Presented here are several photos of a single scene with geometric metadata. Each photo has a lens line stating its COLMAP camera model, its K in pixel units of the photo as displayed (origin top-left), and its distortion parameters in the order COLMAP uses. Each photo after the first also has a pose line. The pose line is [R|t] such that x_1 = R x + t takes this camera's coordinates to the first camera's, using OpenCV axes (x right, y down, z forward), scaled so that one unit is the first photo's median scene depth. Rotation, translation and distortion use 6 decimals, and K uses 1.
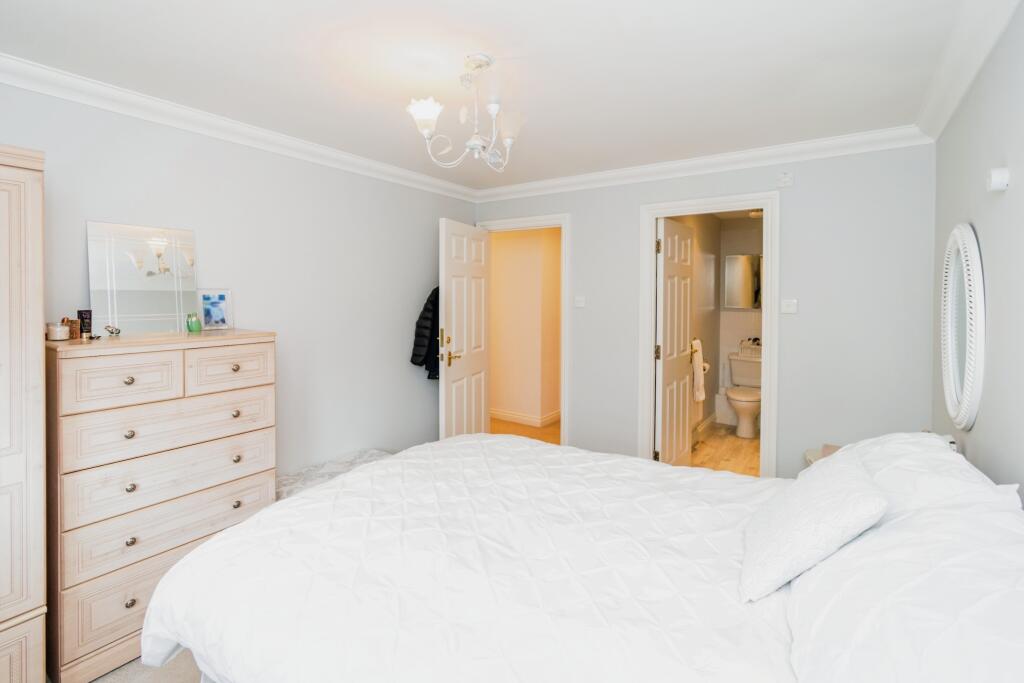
lens RADIAL K [[448.9, 0, 517.4], [0, 448.9, 300.6], [0, 0, 1]] dist [0.000261, 0.000645]
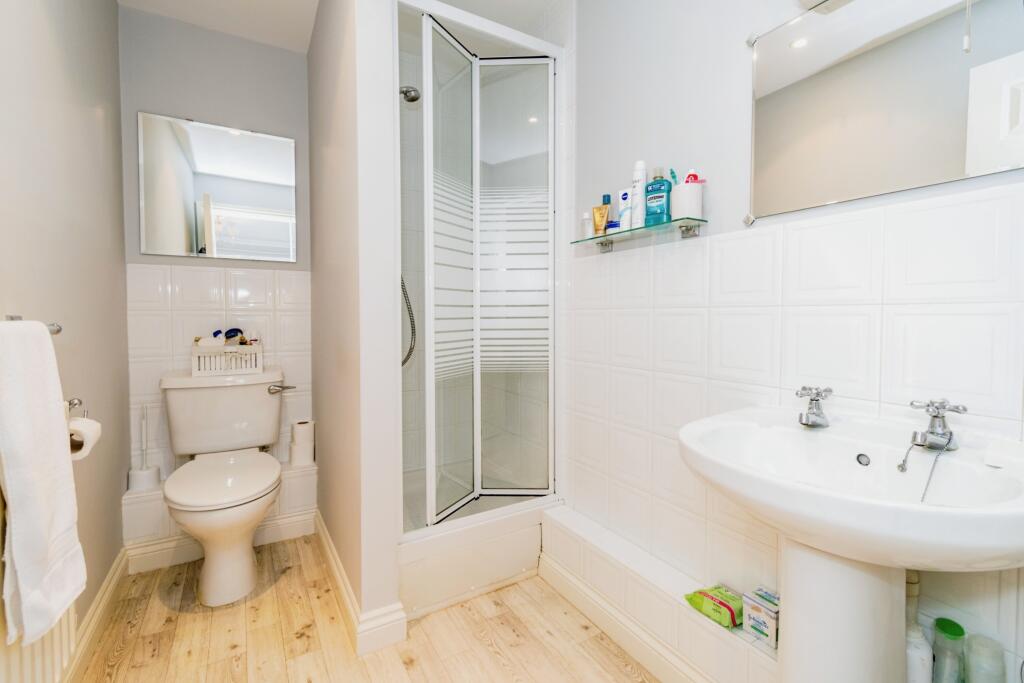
lens RADIAL K [[448.9, 0, 511.4], [0, 448.9, 334.5], [0, 0, 1]] dist [0.000261, 0.000645]
pose [[0.392571, -0.036192, 0.919009, 0.251011], [0.012320, 0.999343, 0.034093, 0.077300], [-0.919639, -0.002061, 0.392759, 0.600467]]
